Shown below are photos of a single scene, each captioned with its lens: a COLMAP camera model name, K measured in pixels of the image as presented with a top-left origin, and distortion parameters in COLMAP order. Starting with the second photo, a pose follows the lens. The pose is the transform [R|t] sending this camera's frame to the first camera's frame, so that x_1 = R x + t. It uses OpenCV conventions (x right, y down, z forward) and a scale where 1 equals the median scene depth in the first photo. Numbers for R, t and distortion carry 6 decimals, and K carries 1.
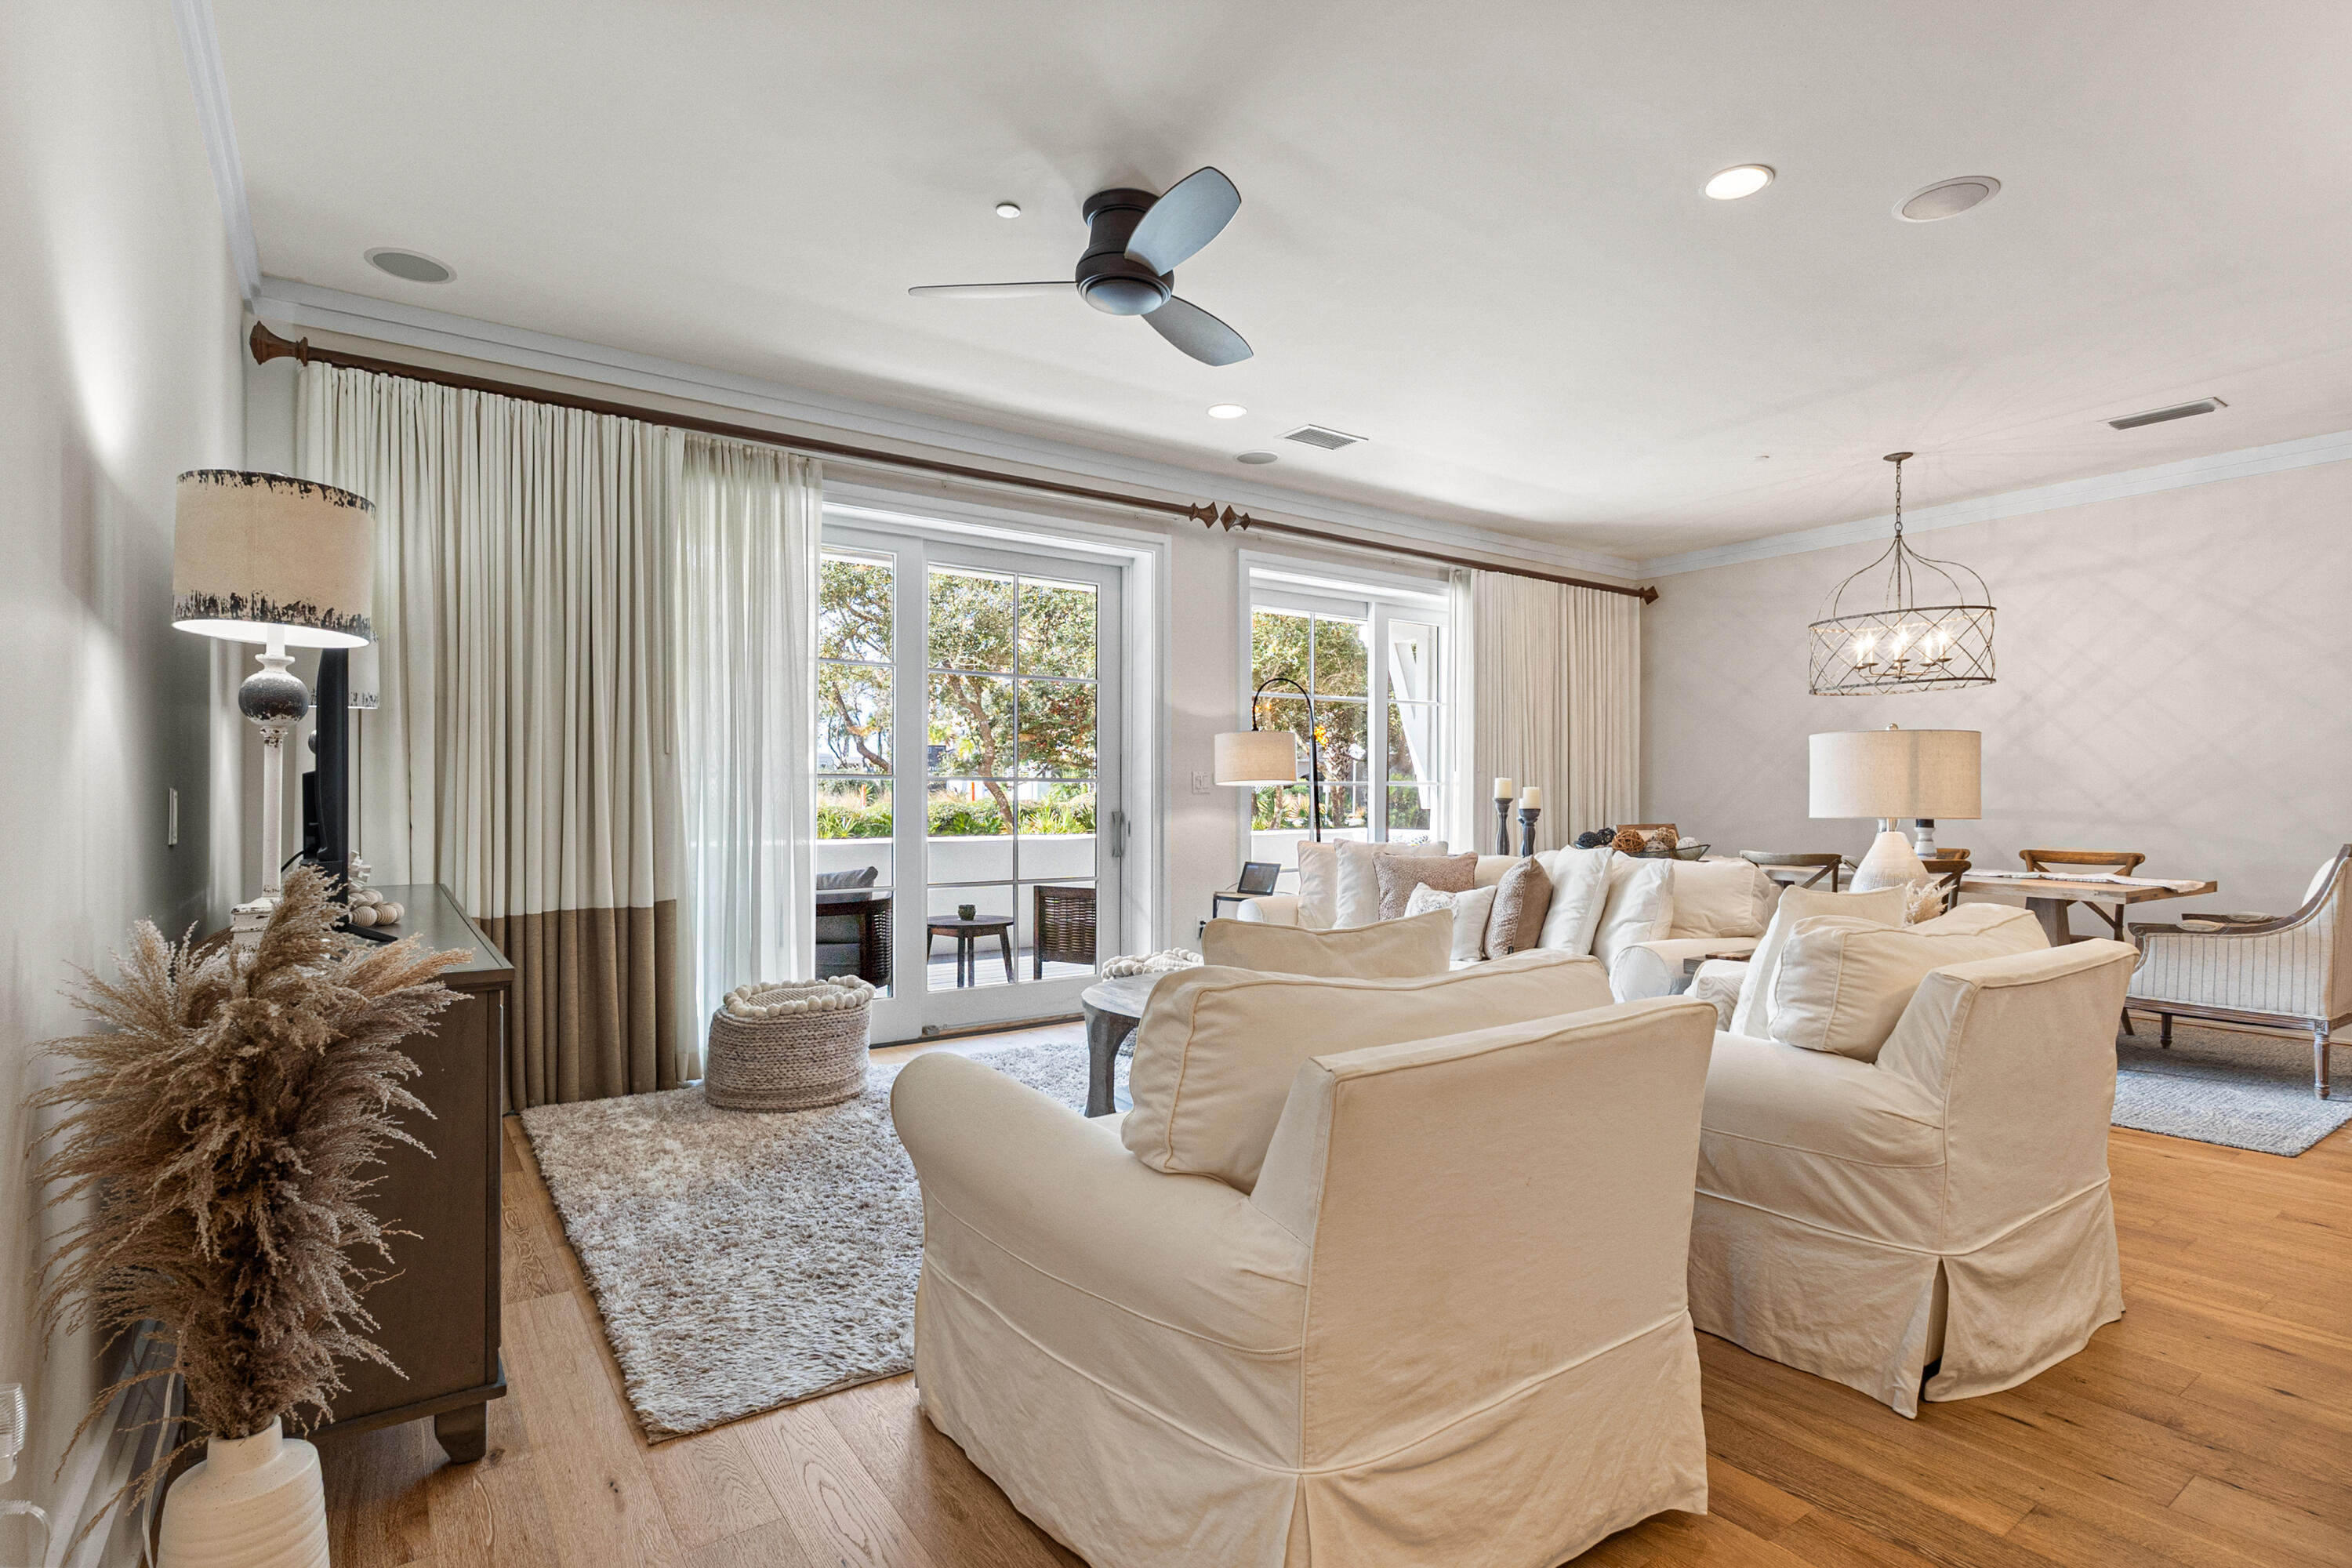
lens RADIAL K [[1126.1, 0, 1160.5], [0, 1126.1, 804.0], [0, 0, 1]] dist [-0.001821, -0.000334]
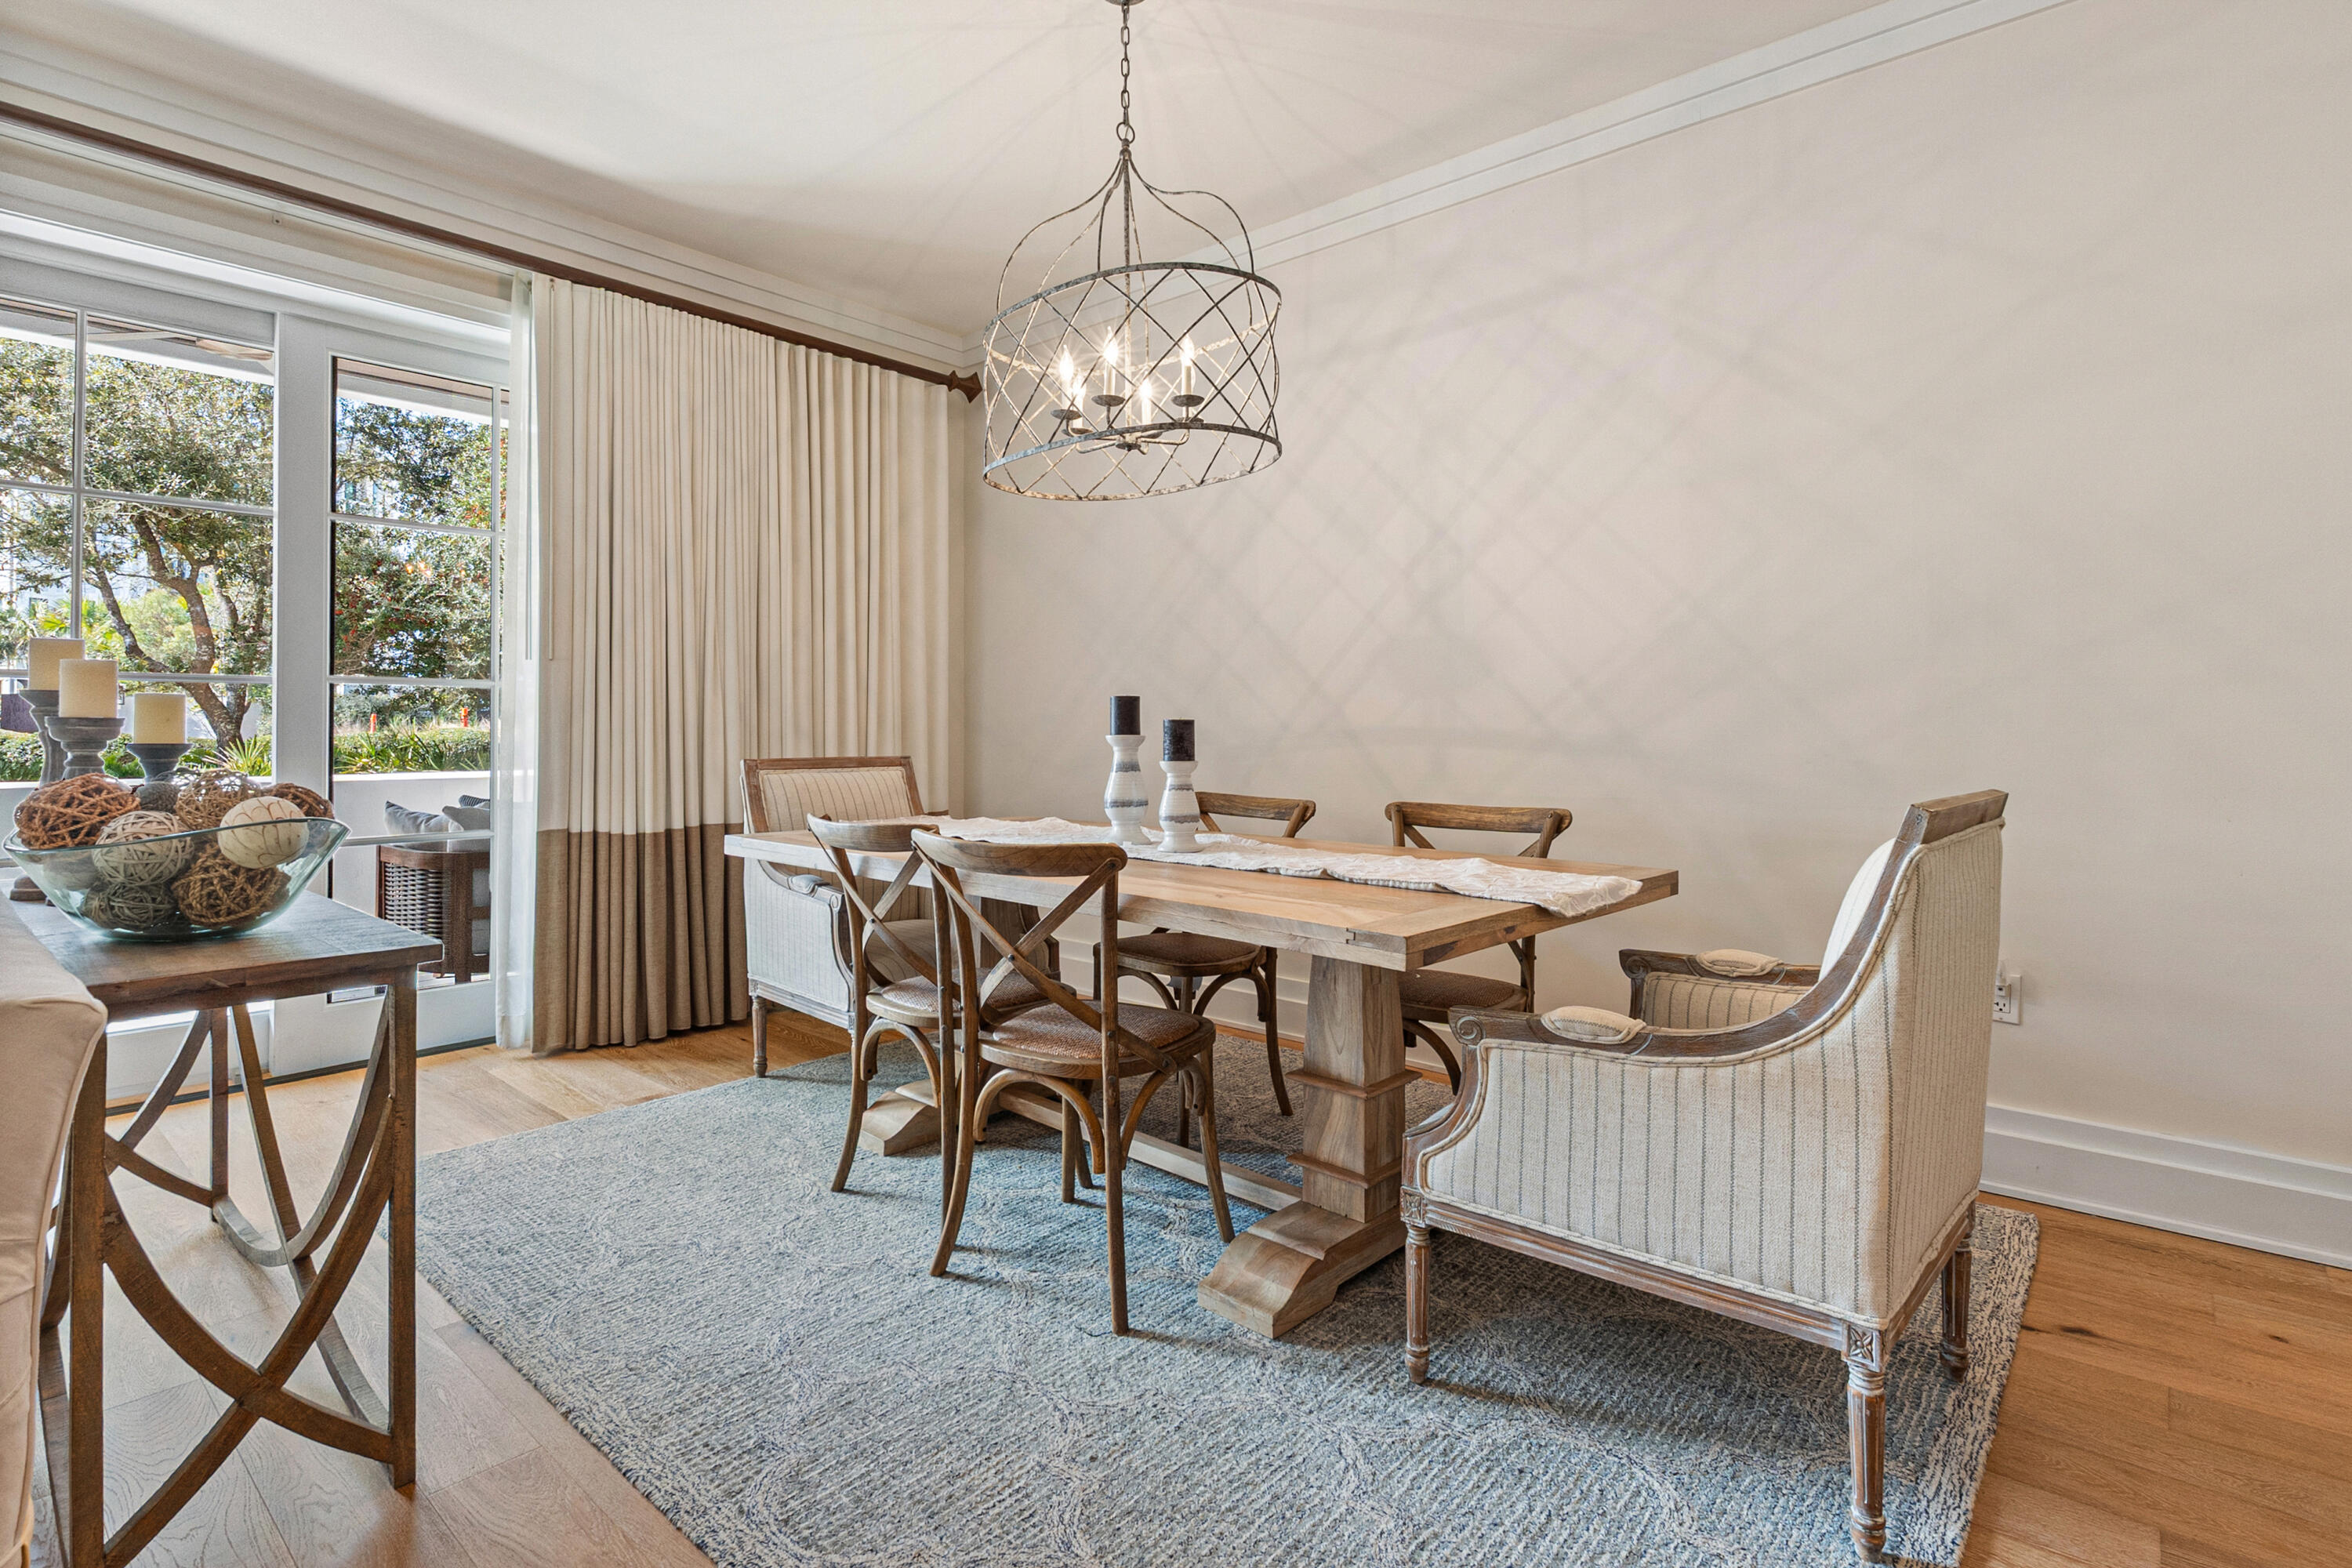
lens RADIAL K [[1138.8, 0, 1145.3], [0, 1138.8, 714.6], [0, 0, 1]] dist [-0.003518, -0.000610]
pose [[0.973416, 0.004818, 0.228995, 0.637674], [-0.000454, 0.999817, -0.019105, 0.012036], [-0.229045, 0.018493, 0.973240, 0.611346]]
